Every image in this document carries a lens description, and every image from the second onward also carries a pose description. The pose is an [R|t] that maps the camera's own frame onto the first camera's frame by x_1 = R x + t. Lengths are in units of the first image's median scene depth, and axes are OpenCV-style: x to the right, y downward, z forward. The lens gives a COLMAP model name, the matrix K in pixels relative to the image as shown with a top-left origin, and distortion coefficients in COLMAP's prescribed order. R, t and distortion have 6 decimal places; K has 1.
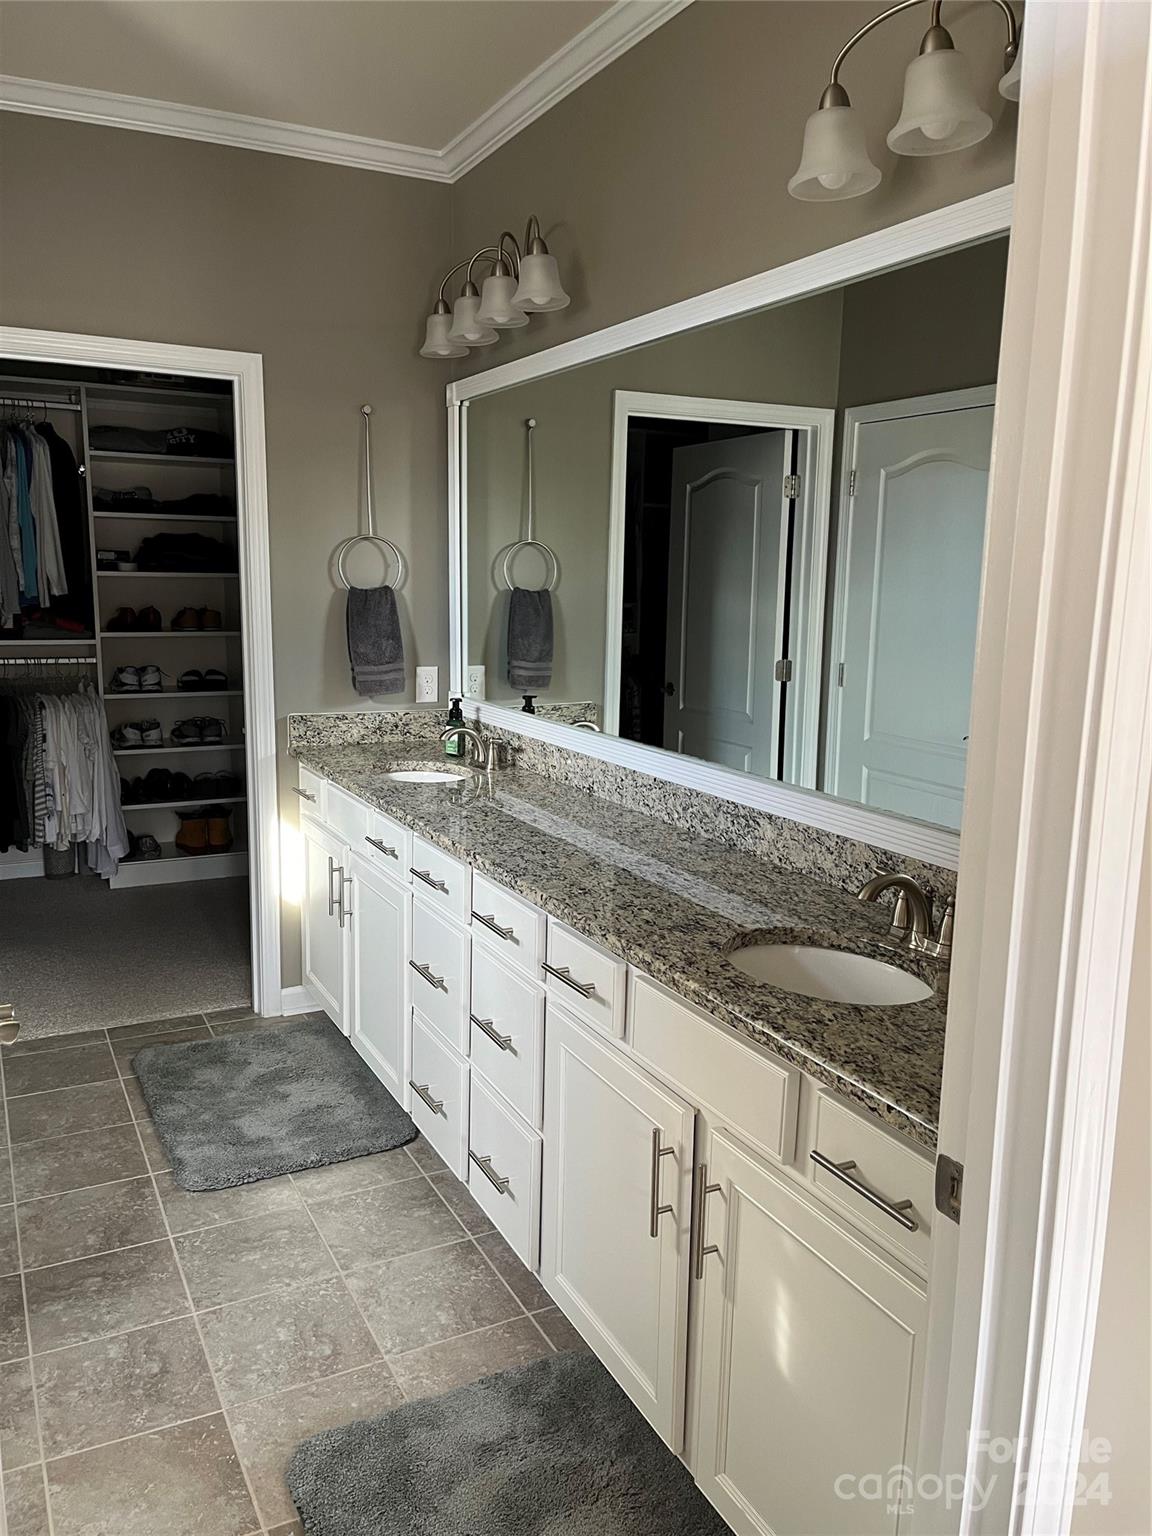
lens RADIAL K [[1163.5, 0, 576.0], [0, 1163.5, 768.0], [0, 0, 1]] dist [0.024003, -0.001183]
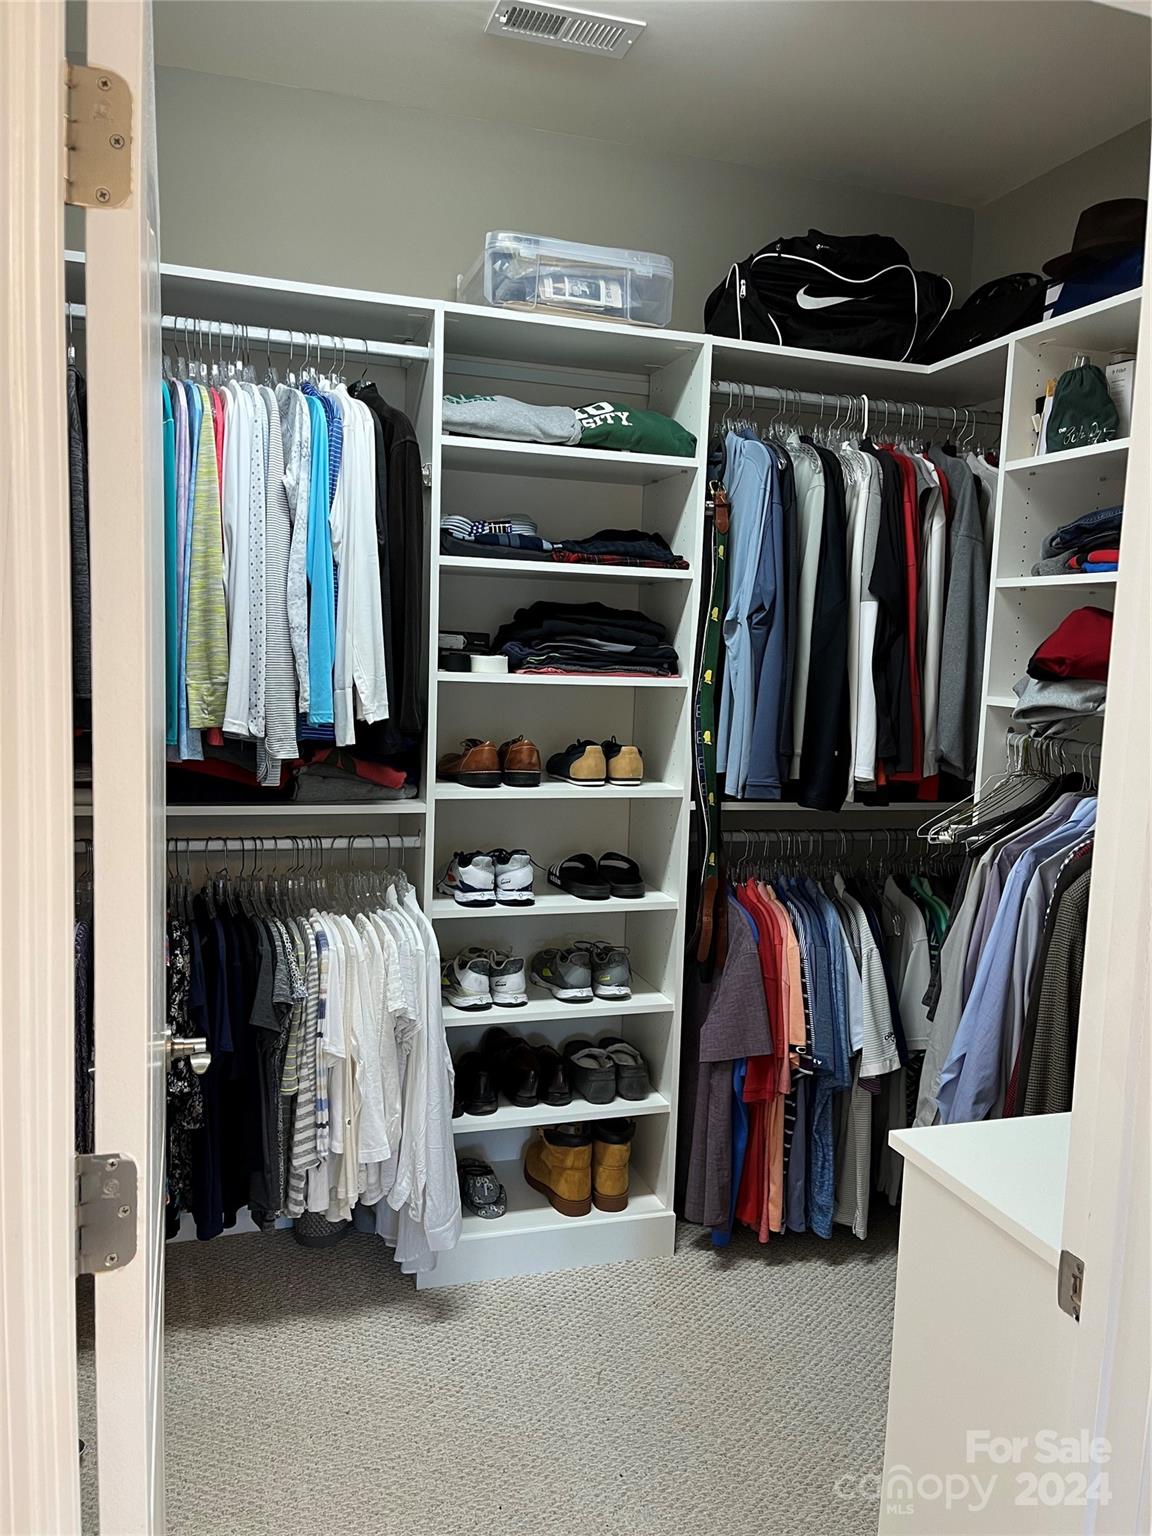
lens RADIAL K [[1163.5, 0, 576.0], [0, 1163.5, 768.0], [0, 0, 1]] dist [0.024003, -0.001183]
pose [[0.984650, 0.032919, -0.171406, -0.263711], [-0.046536, 0.996018, -0.076040, -0.091077], [0.168220, 0.082849, 0.982262, 0.519416]]
